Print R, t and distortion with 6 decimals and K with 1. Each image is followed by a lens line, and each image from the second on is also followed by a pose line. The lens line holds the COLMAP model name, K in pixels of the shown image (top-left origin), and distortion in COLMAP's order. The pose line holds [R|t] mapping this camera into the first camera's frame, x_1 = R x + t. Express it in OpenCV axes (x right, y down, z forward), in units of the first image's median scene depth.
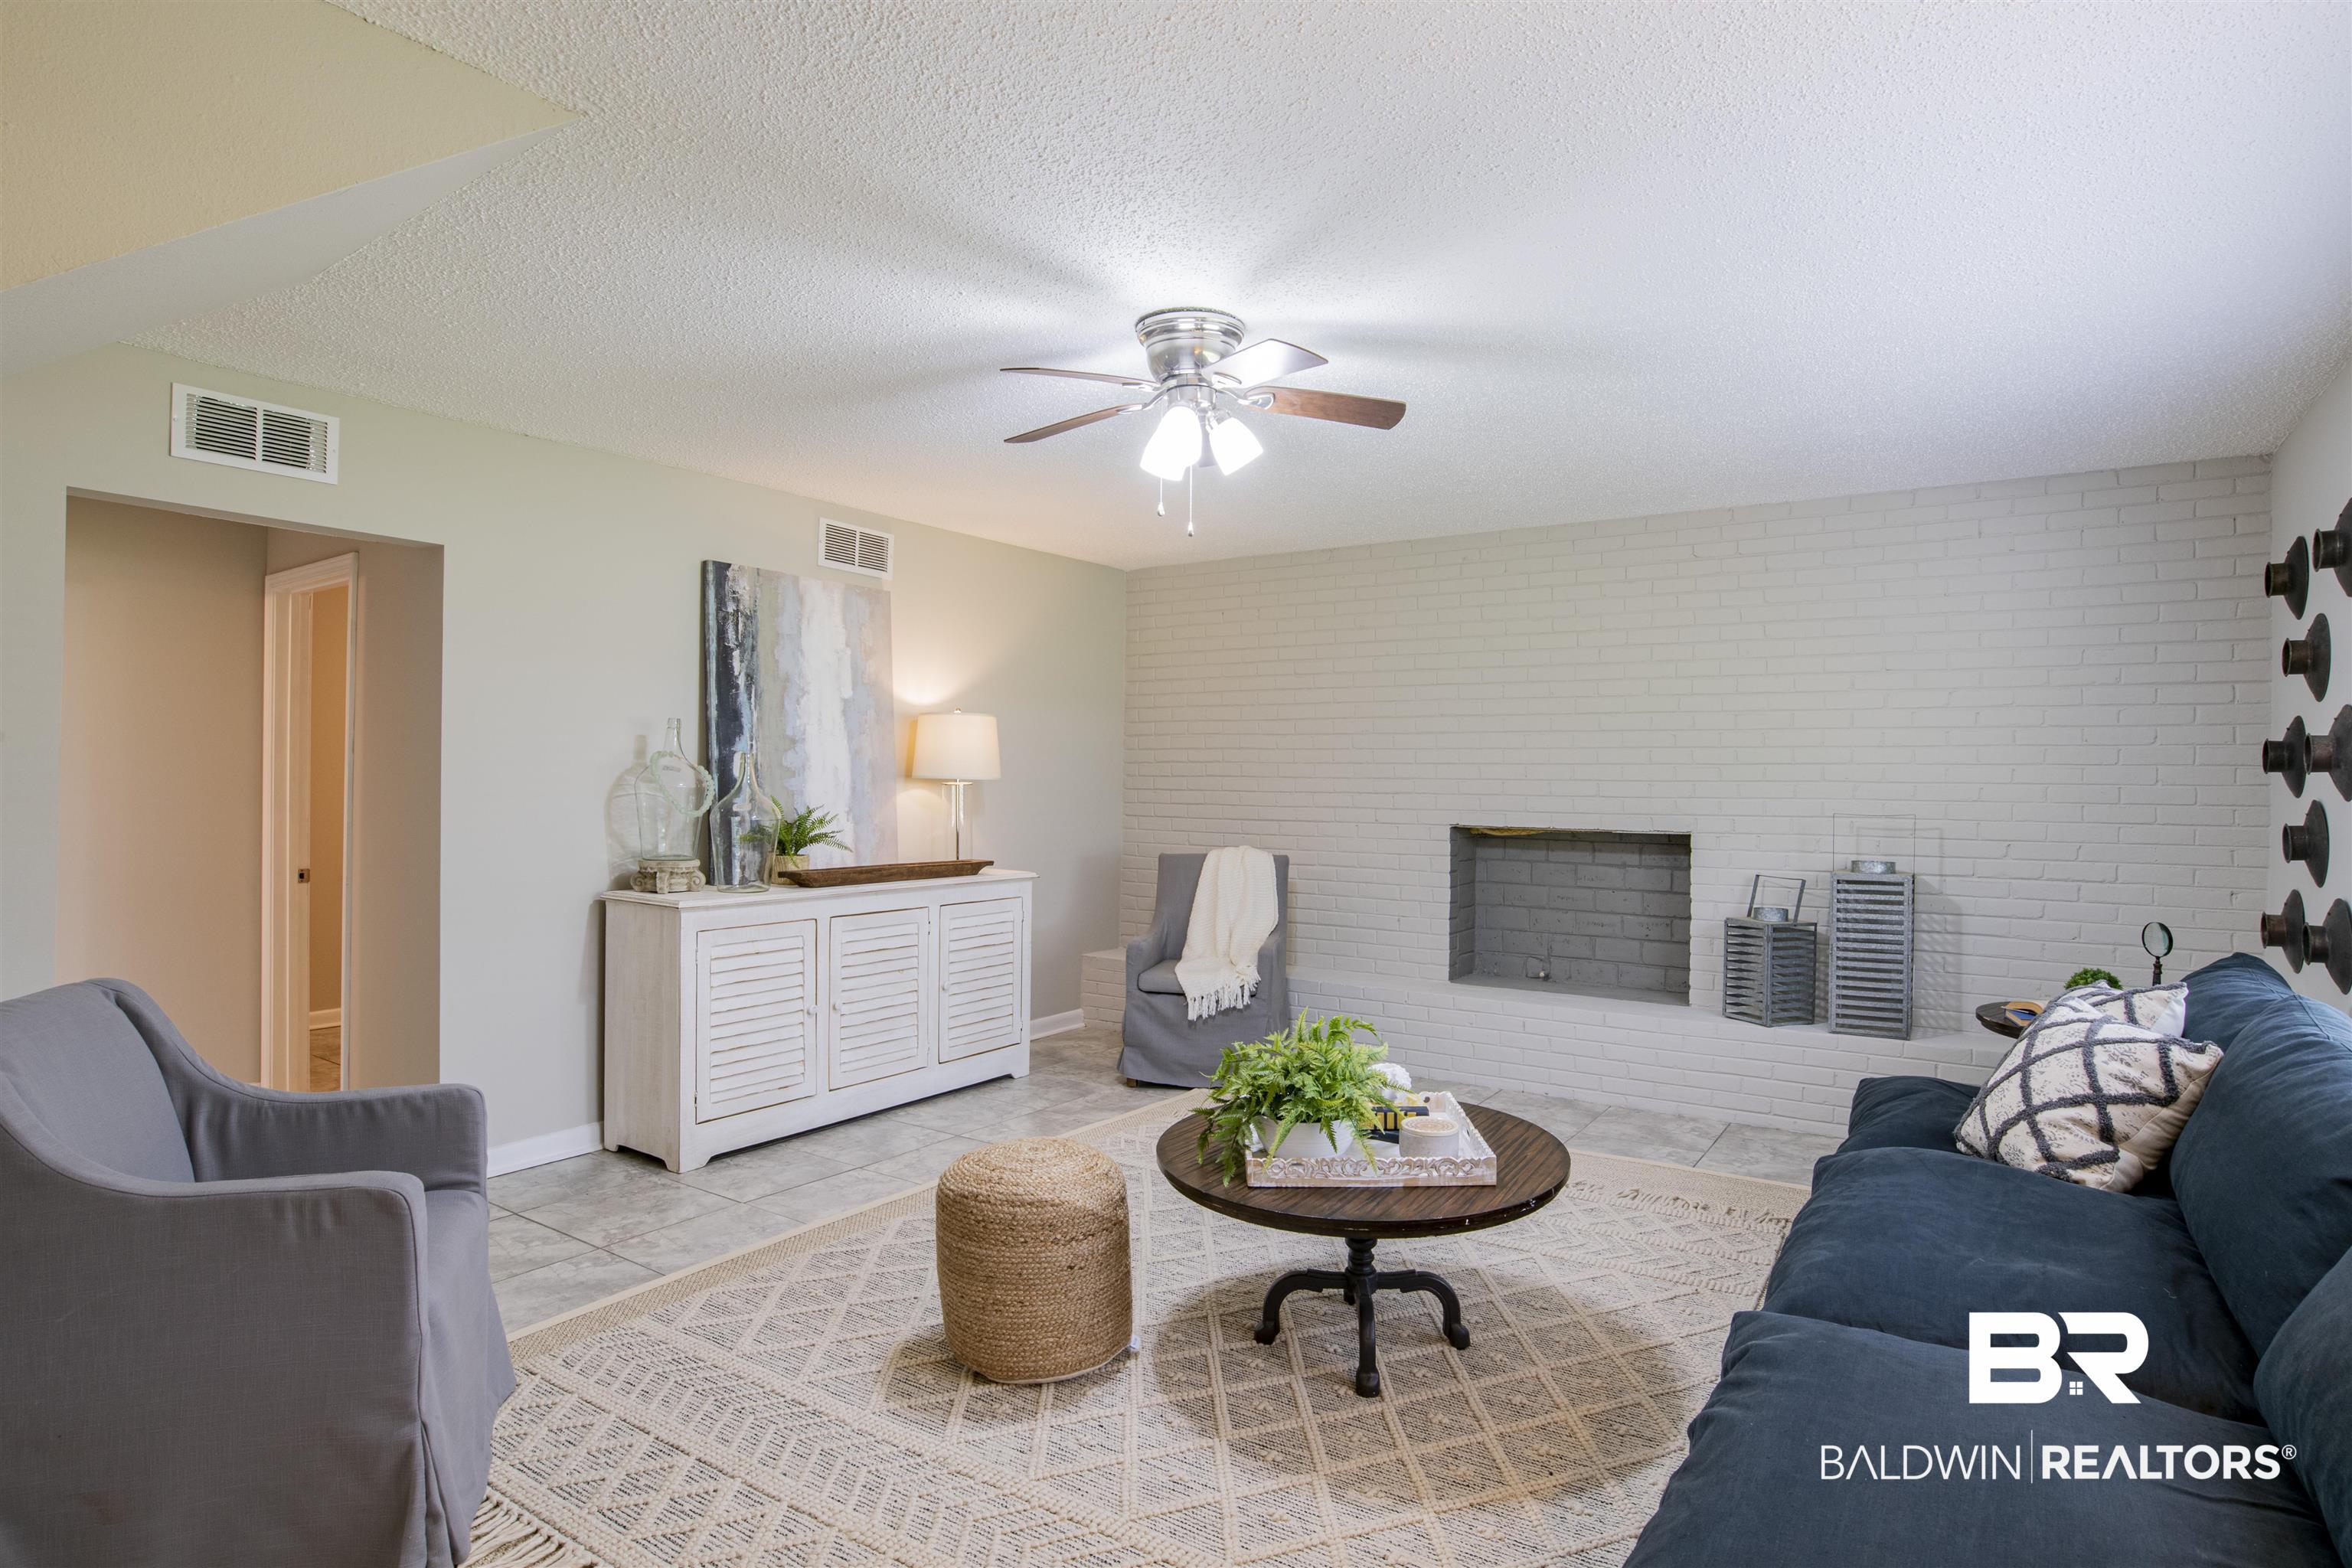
lens RADIAL K [[1246.9, 0, 1175.1], [0, 1246.9, 780.2], [0, 0, 1]] dist [-0.022833, 0.000755]
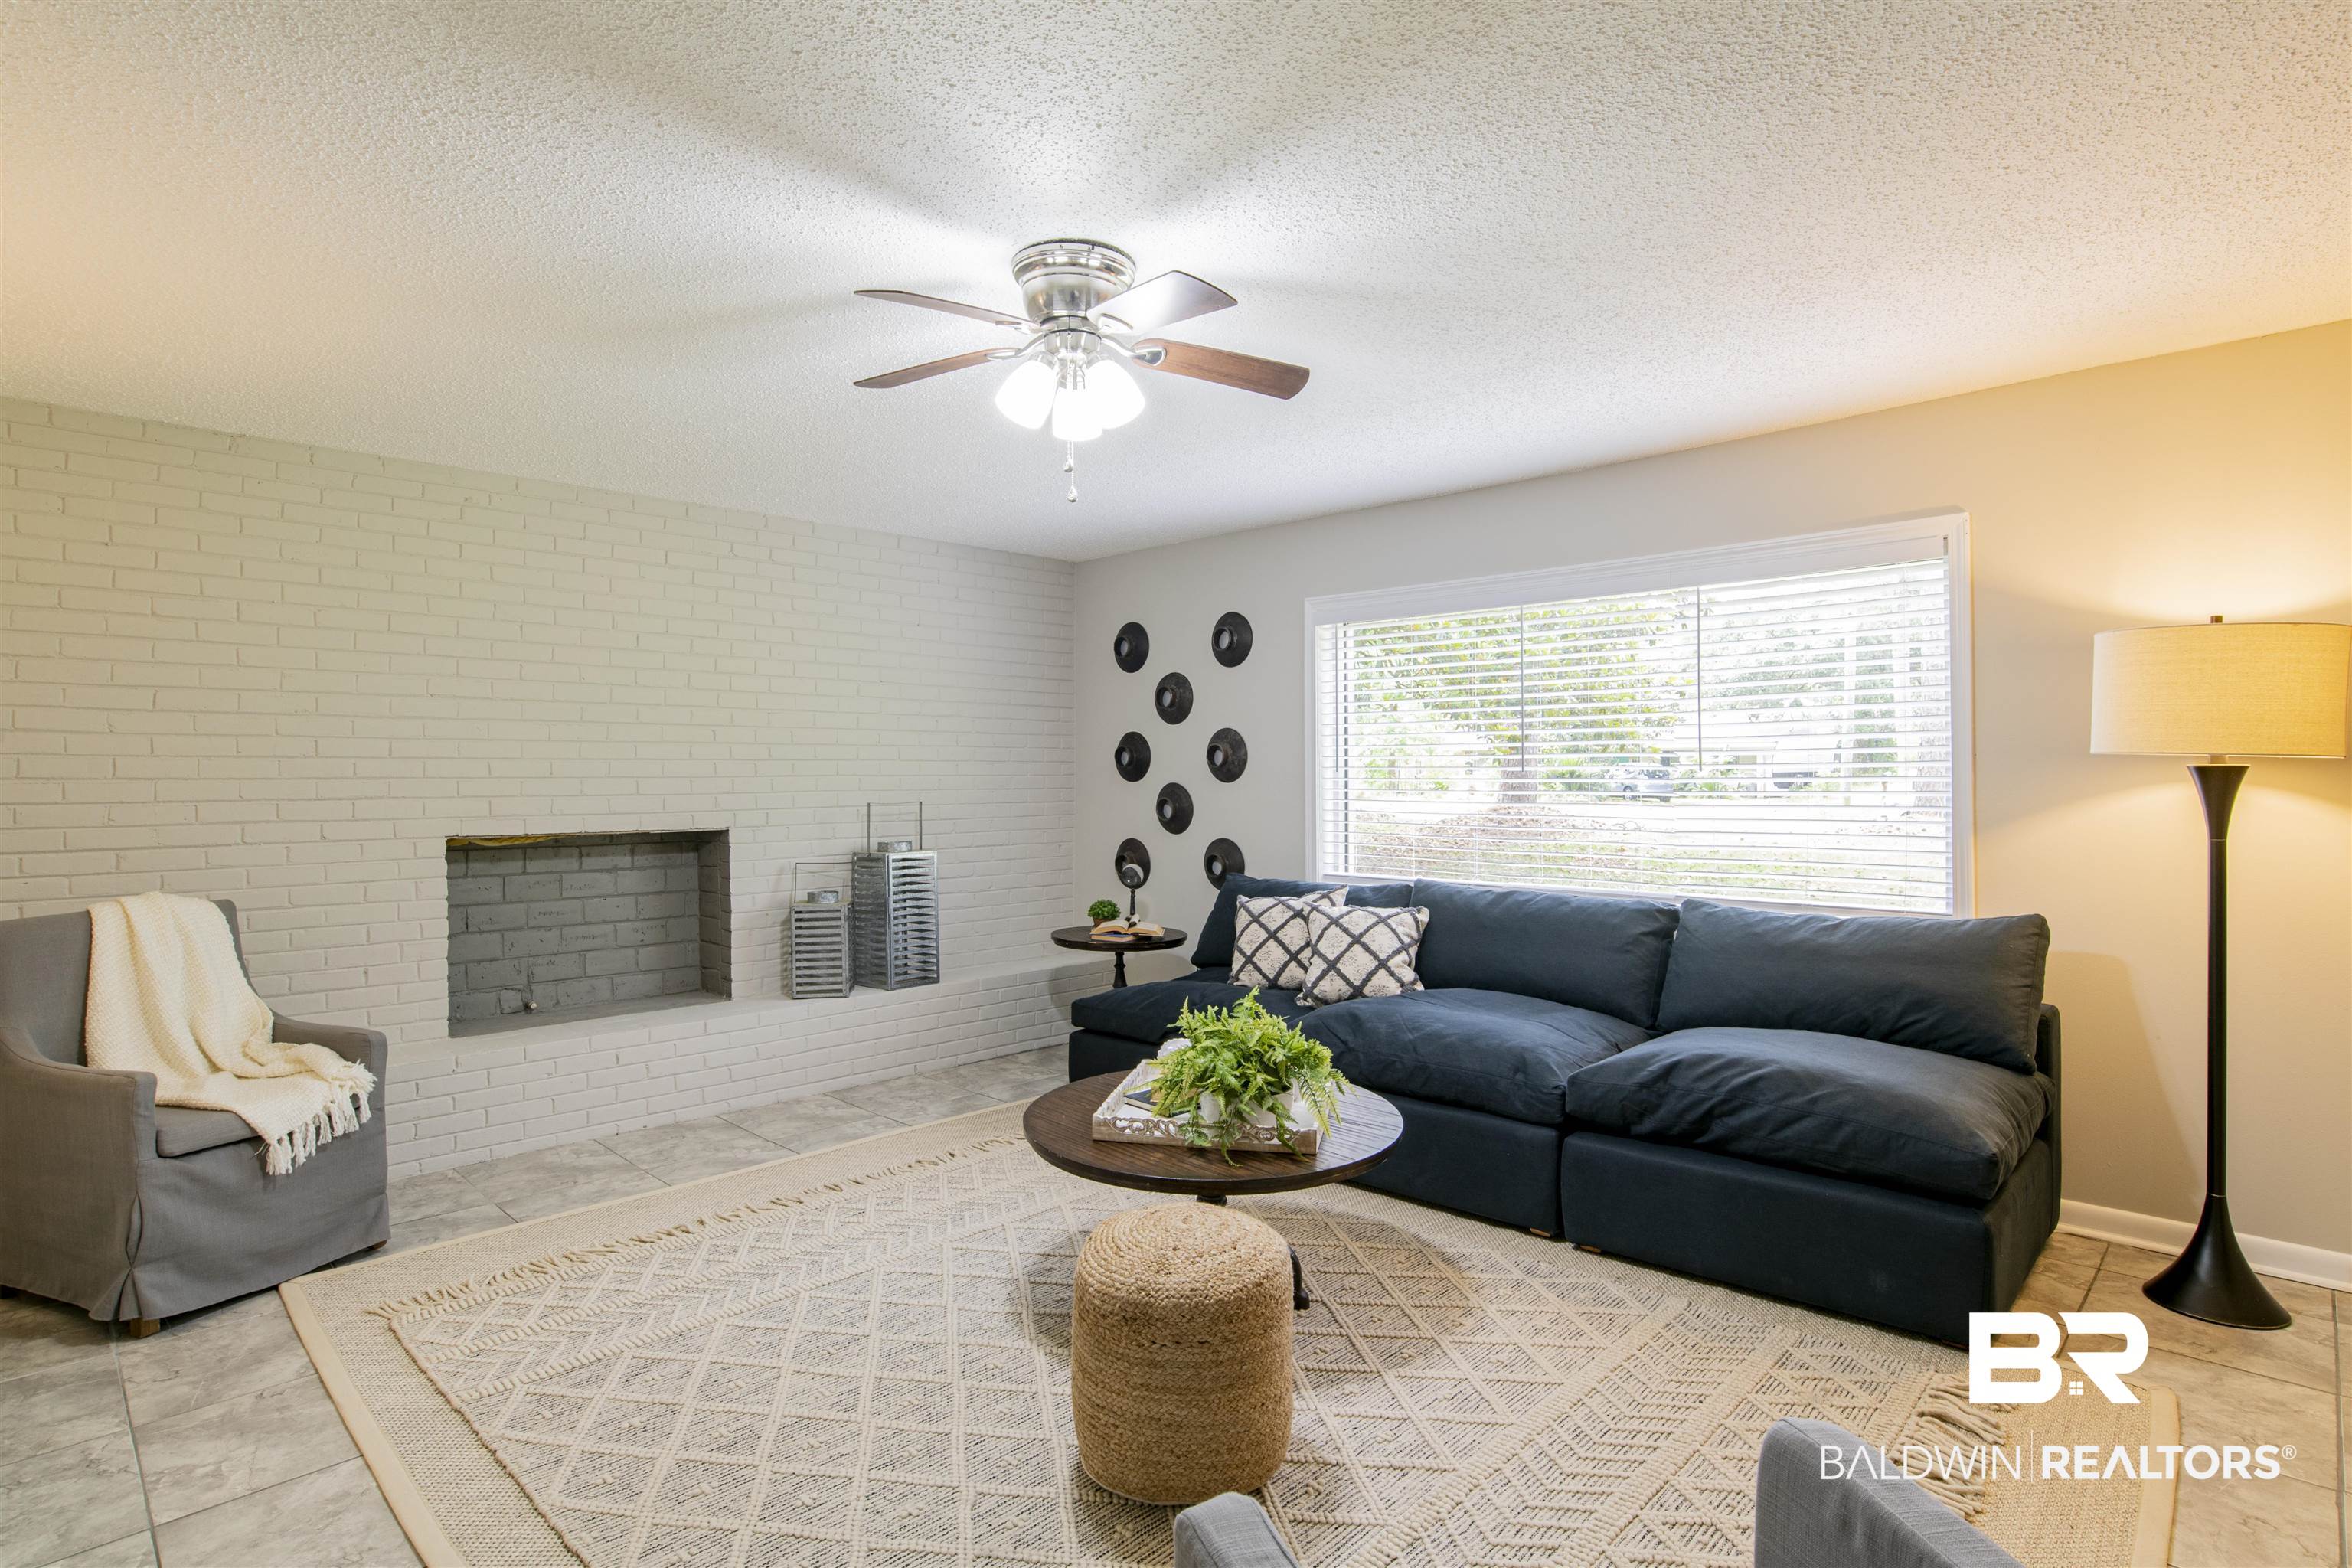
lens RADIAL K [[1219.3, 0, 1177.8], [0, 1219.3, 777.5], [0, 0, 1]] dist [-0.049030, 0.016769]
pose [[0.173667, -0.008926, 0.984764, -0.453006], [0.009436, 0.999928, 0.007399, -0.002151], [-0.984759, 0.008007, 0.173739, 0.437119]]
